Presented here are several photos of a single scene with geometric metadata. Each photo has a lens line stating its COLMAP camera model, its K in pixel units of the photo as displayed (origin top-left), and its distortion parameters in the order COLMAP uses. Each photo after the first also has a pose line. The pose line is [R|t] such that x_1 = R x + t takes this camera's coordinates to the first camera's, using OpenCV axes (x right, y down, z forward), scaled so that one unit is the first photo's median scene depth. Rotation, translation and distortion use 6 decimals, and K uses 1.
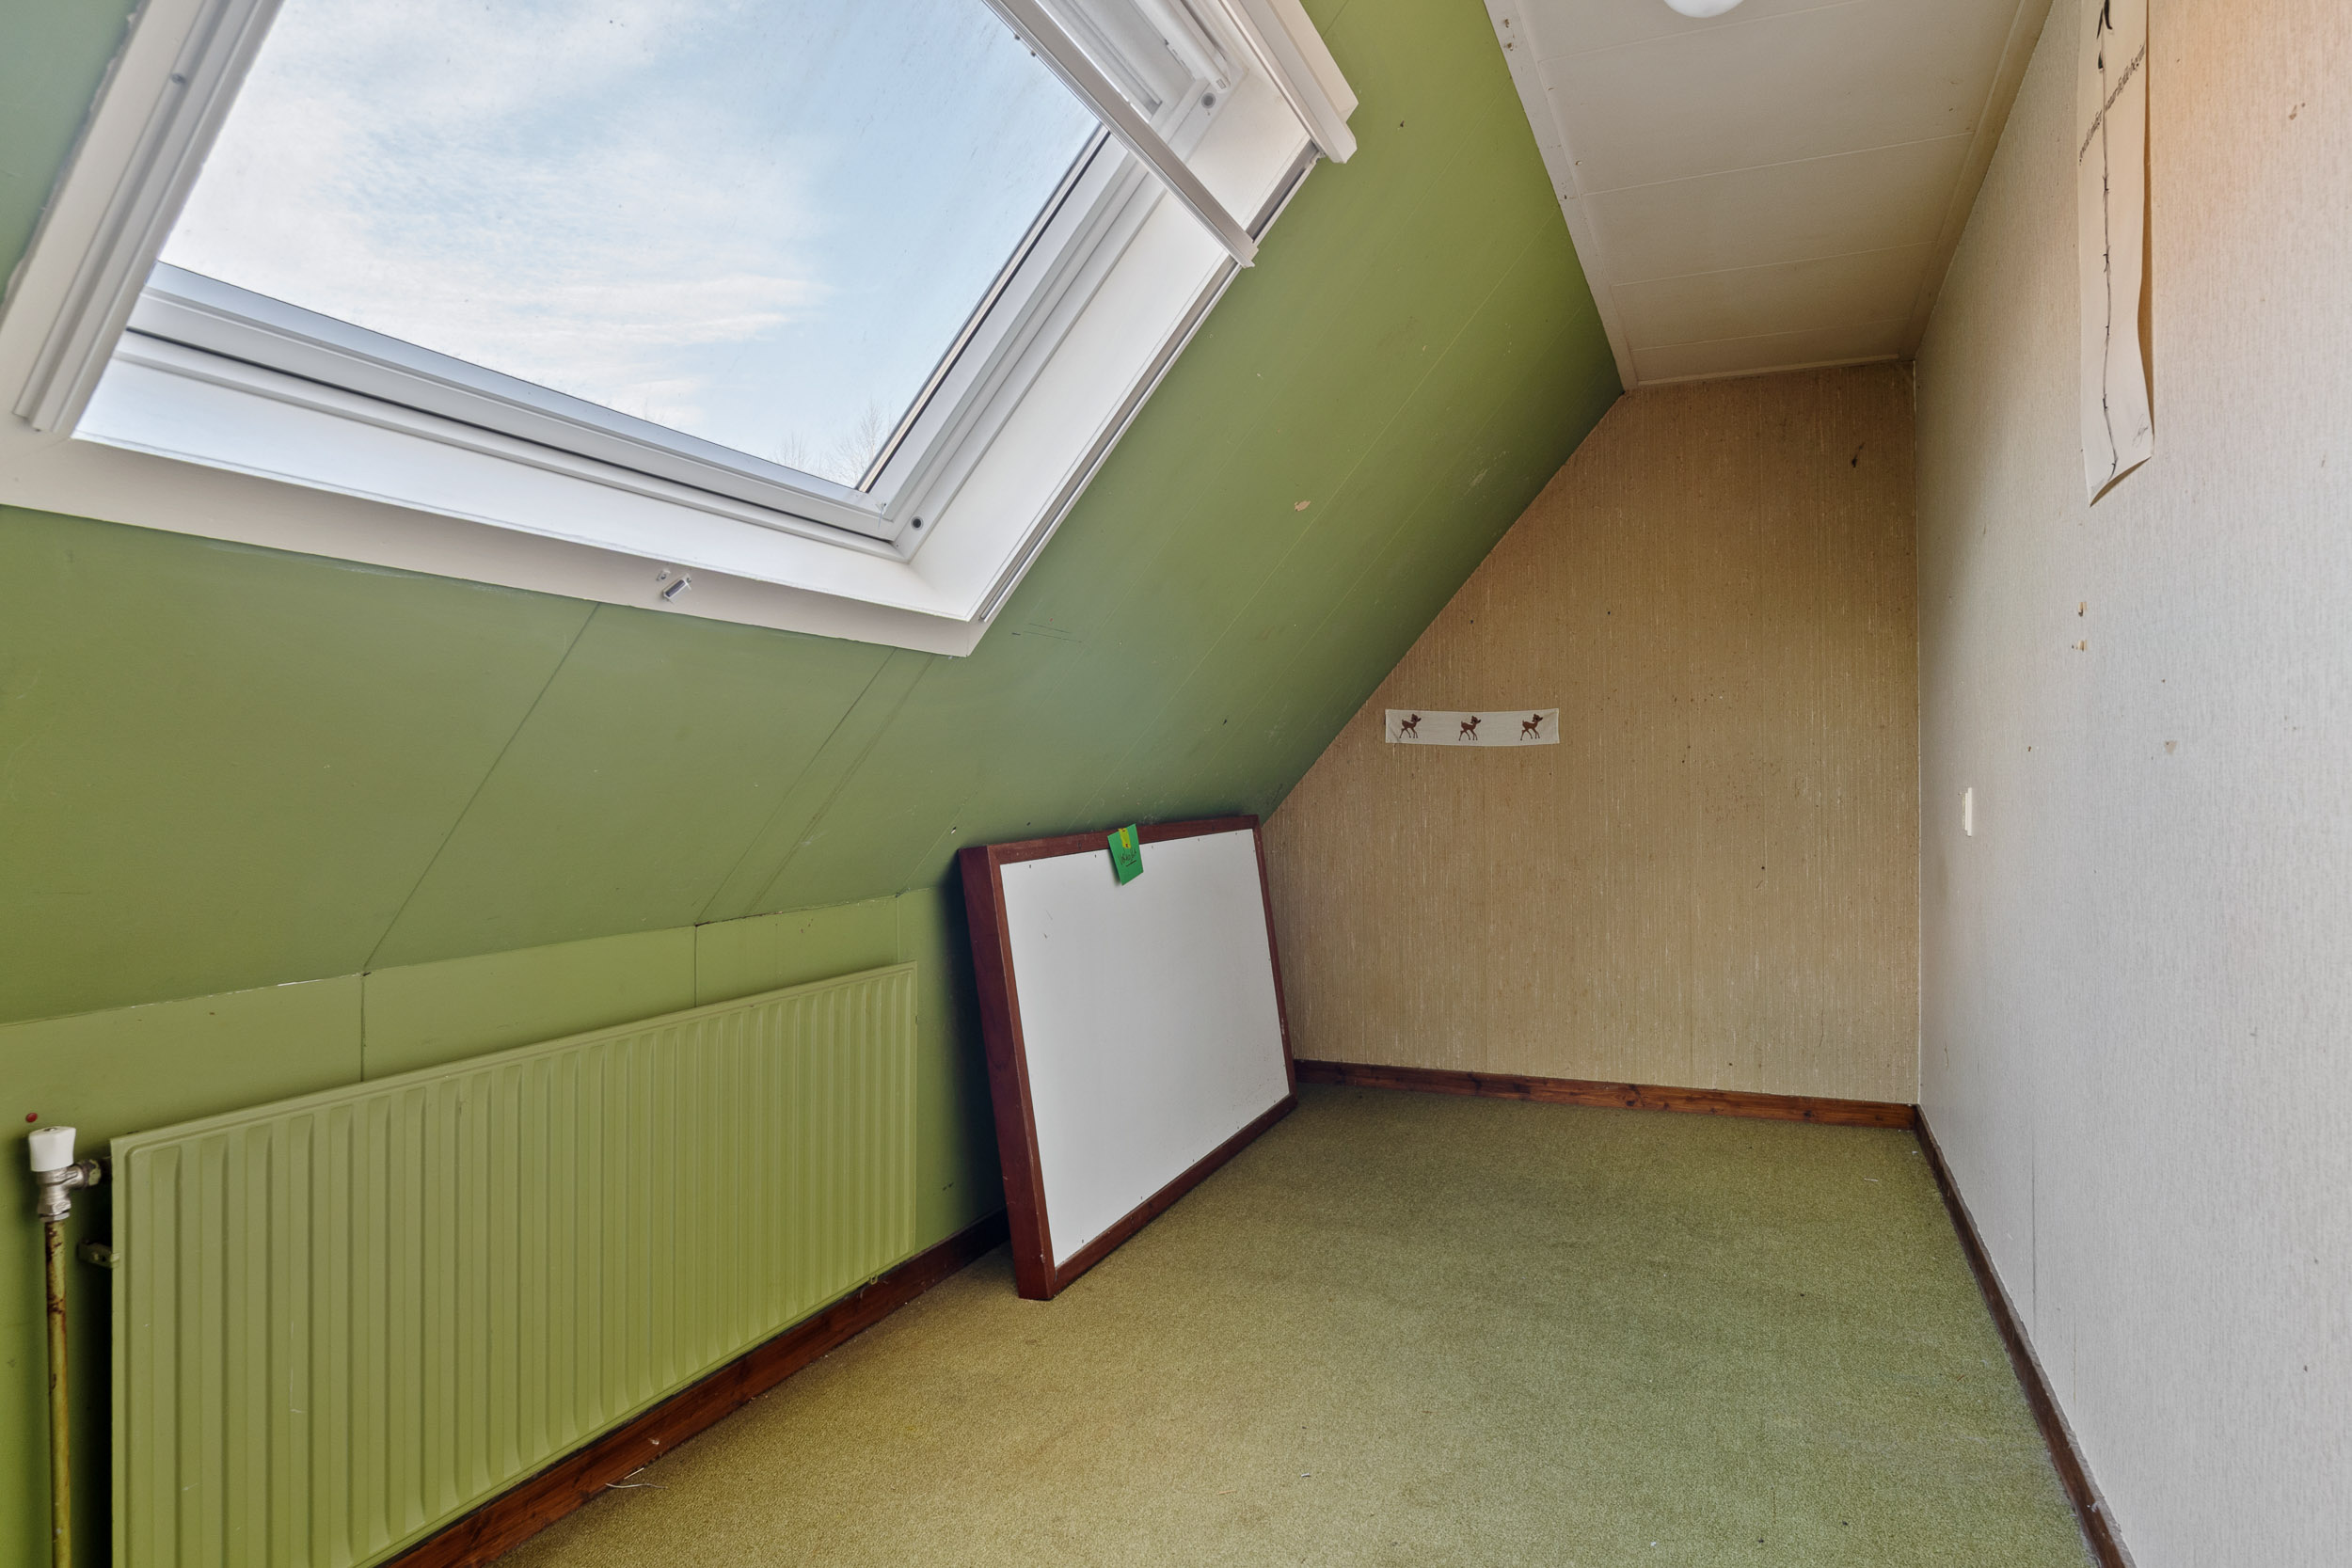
lens RADIAL K [[1417.3, 0, 1182.3], [0, 1417.3, 780.7], [0, 0, 1]] dist [0.000062, 0.001140]
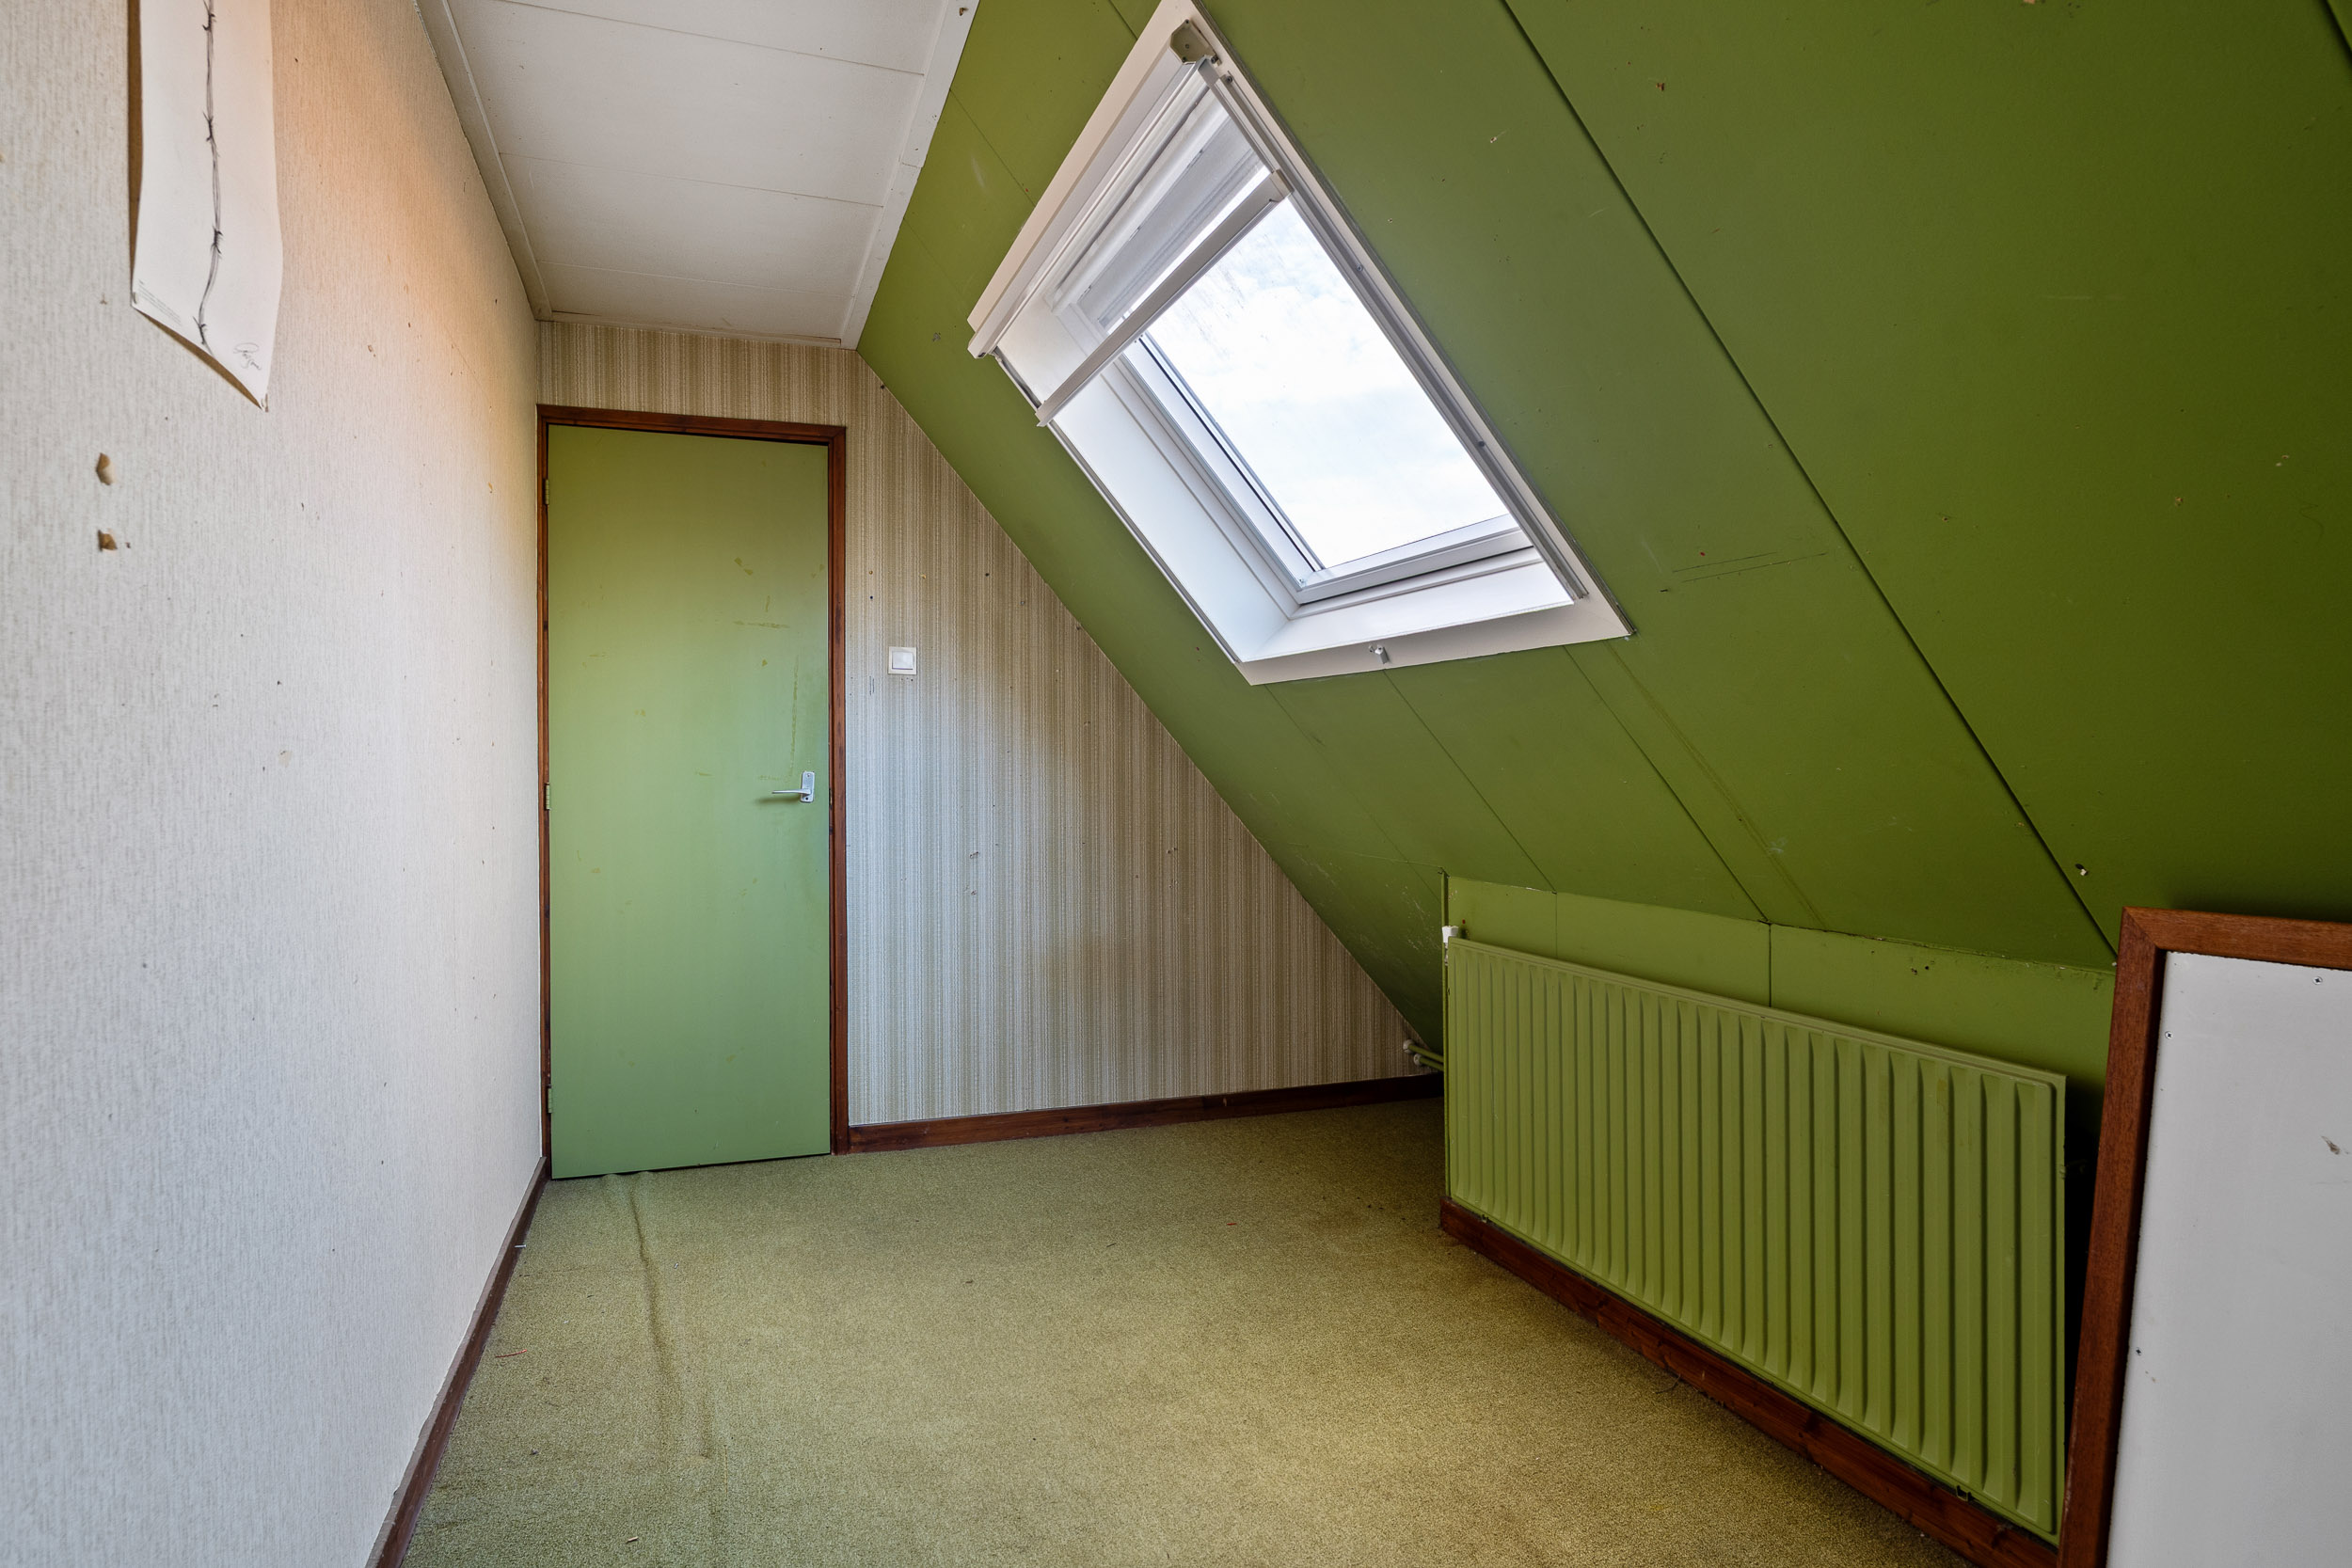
lens RADIAL K [[1417.3, 0, 1175.4], [0, 1417.3, 775.4], [0, 0, 1]] dist [0.000062, 0.001140]
pose [[-0.770567, 0.010739, -0.637269, 0.696972], [0.004556, 0.999925, 0.011342, -0.016236], [0.637343, 0.005836, -0.770558, 1.729401]]
